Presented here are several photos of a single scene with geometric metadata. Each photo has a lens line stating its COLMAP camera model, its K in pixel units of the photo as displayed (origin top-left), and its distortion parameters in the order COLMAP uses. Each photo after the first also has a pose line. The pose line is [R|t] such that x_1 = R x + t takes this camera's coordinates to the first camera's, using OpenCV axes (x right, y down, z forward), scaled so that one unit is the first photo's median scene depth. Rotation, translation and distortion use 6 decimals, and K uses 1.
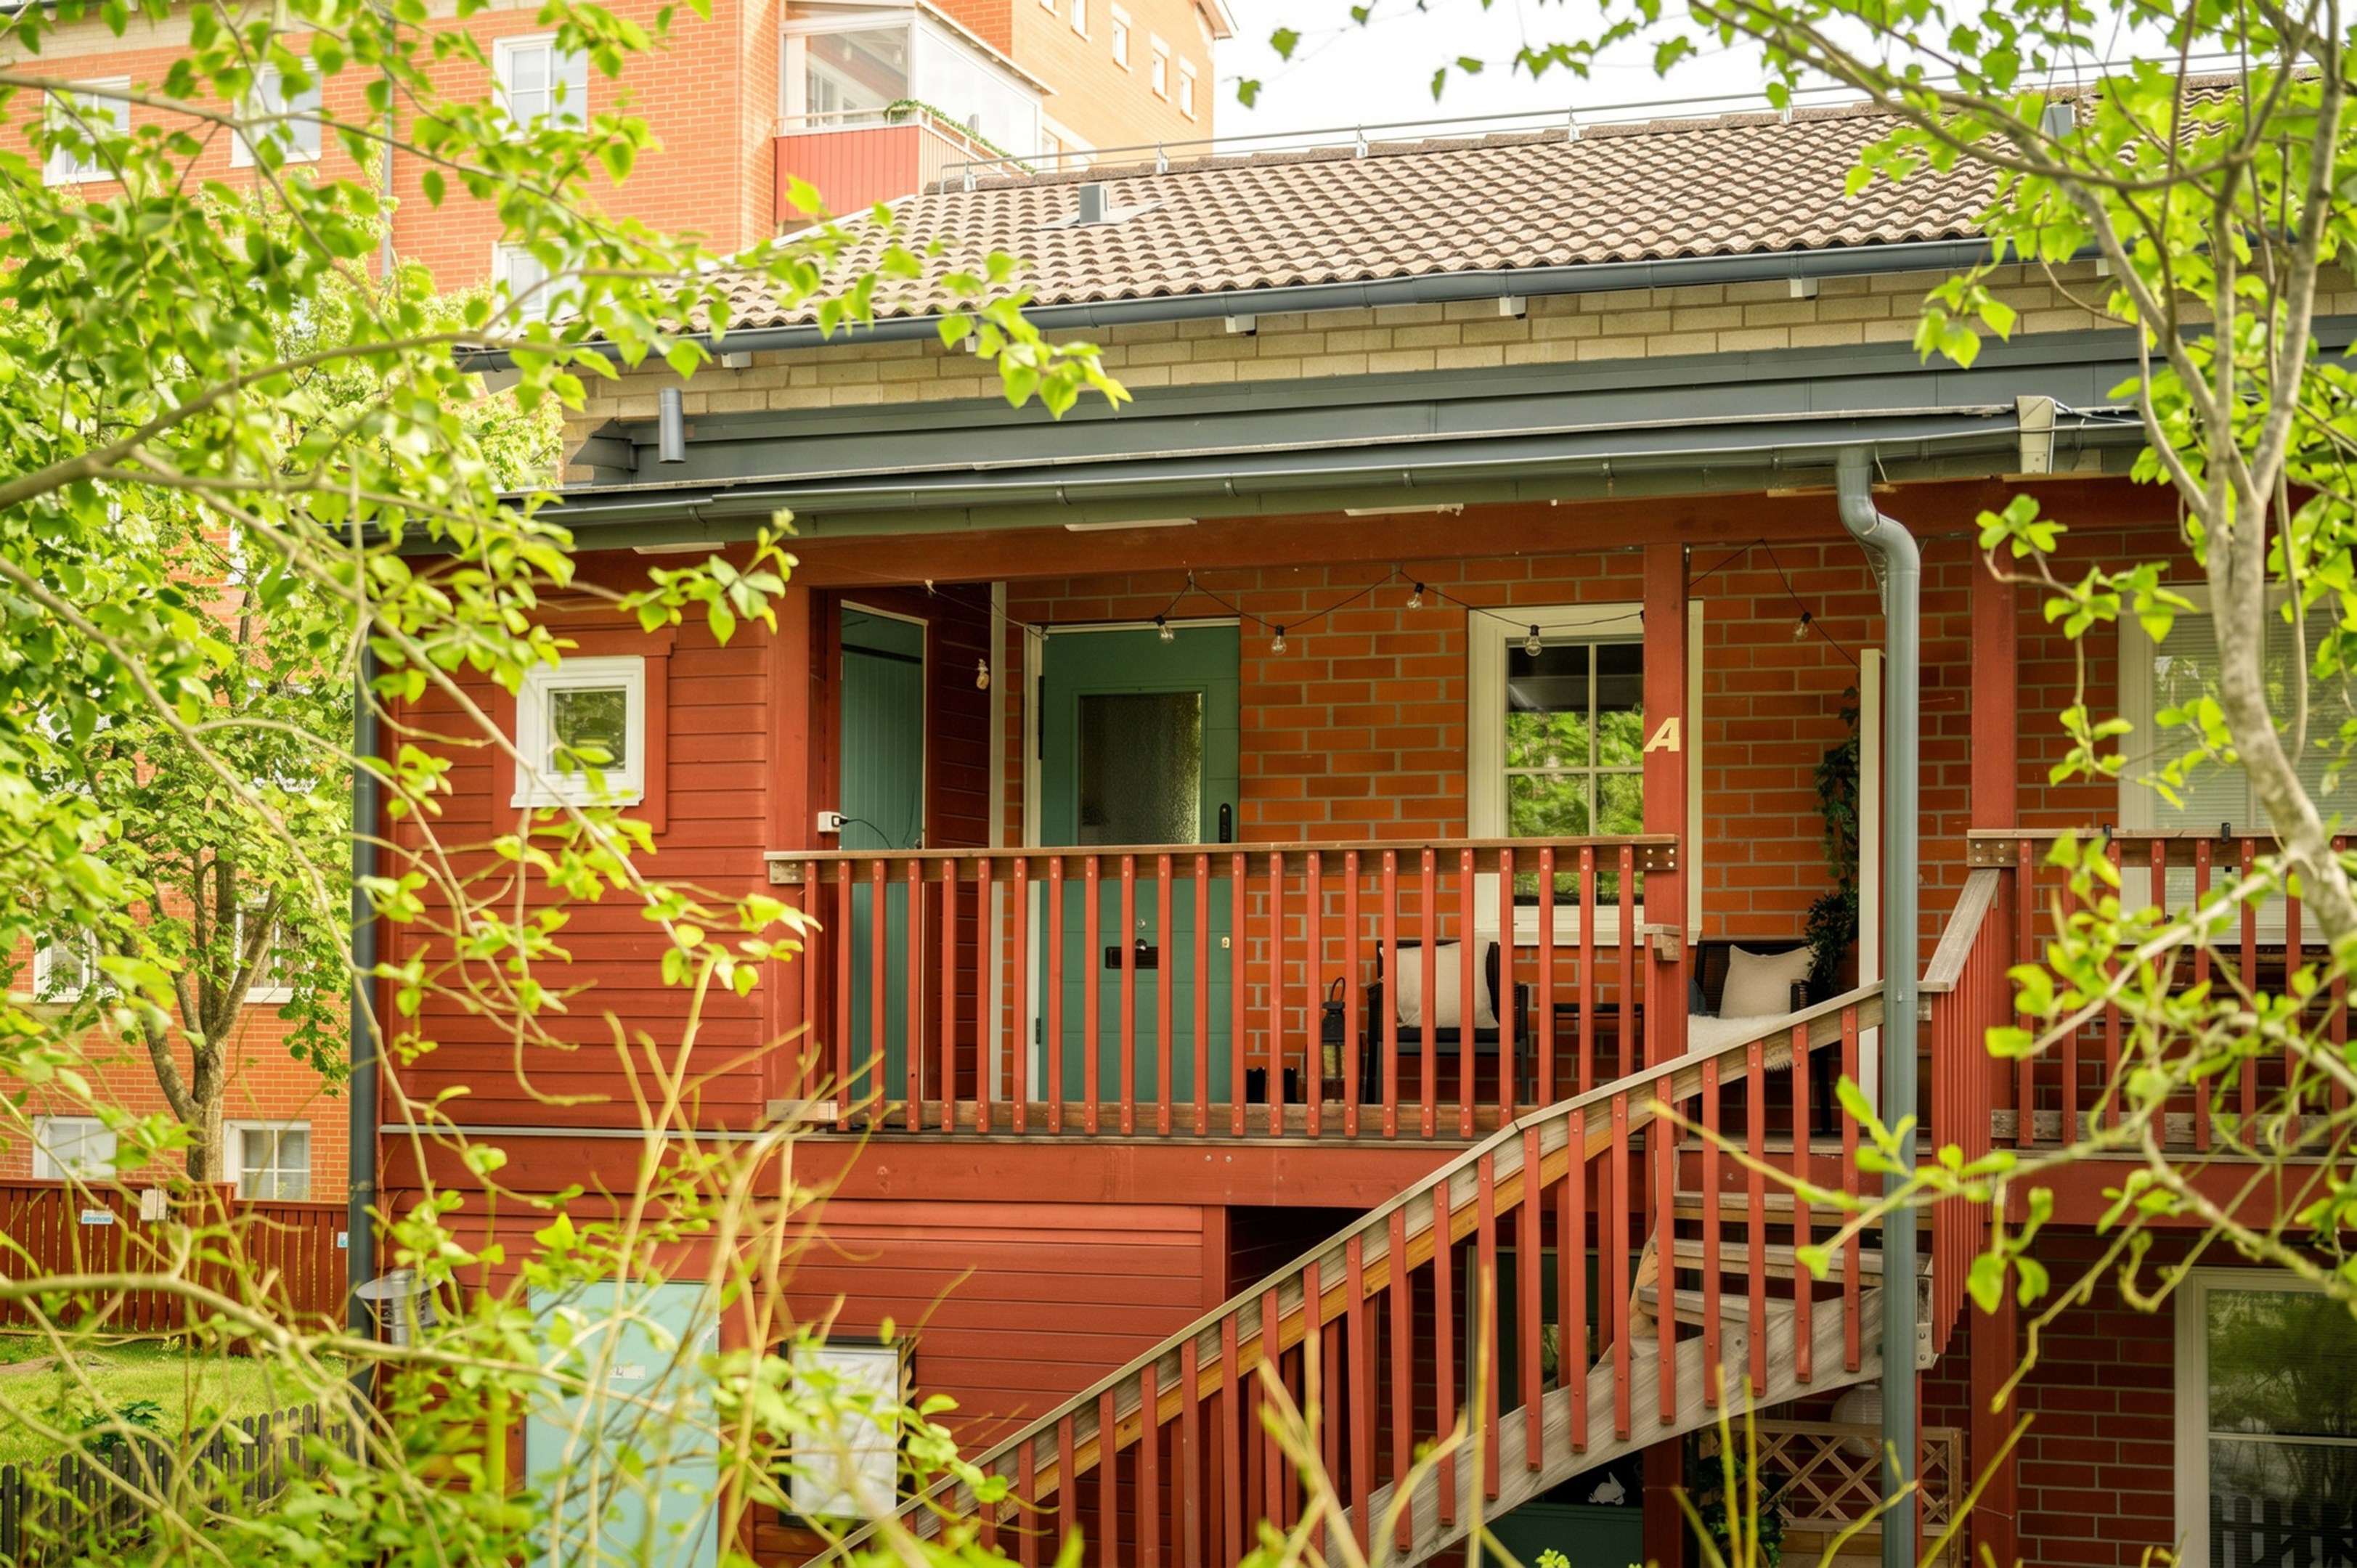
lens RADIAL K [[3434.8, 0, 1178.6], [0, 3434.8, 783.2], [0, 0, 1]] dist [-0.025688, 0.000000]
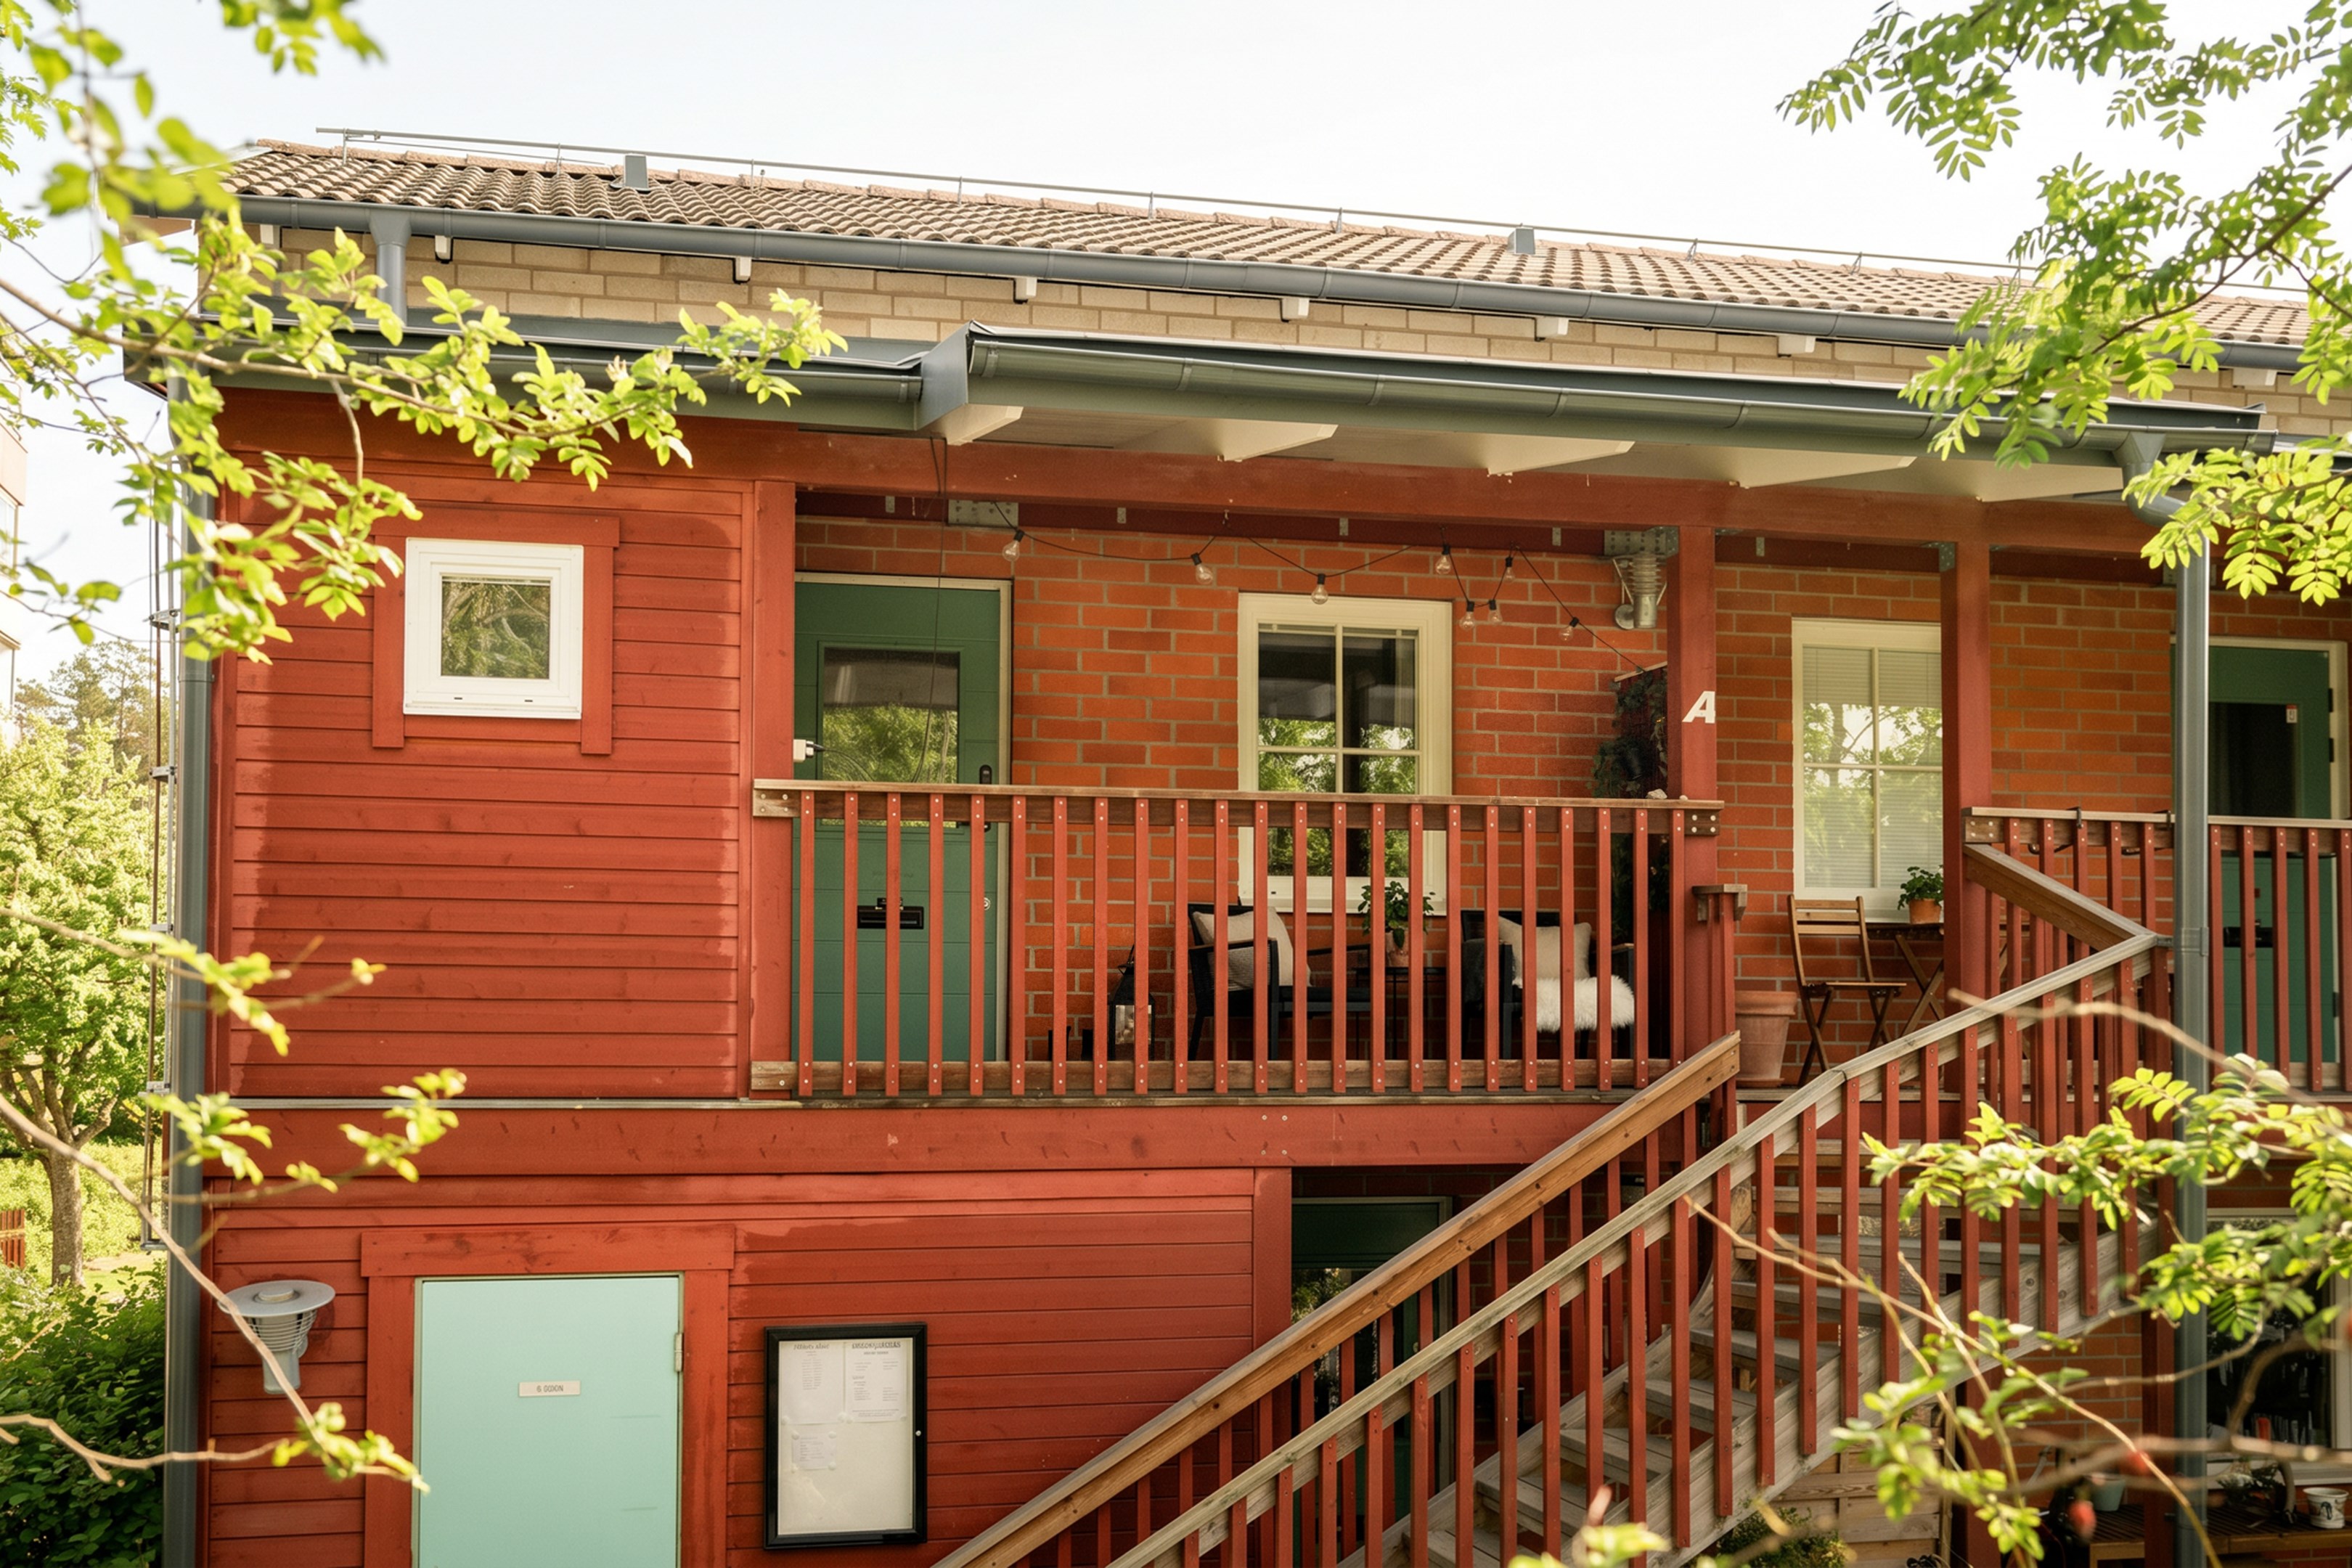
lens RADIAL K [[2524.7, 0, 1176.1], [0, 2524.7, 796.2], [0, 0, 1]] dist [0.020770, 0.000000]
pose [[0.832899, 0.048884, 0.551261, -0.376125], [-0.036857, 0.998779, -0.032882, 0.040281], [-0.552196, 0.007069, 0.833684, 0.390799]]
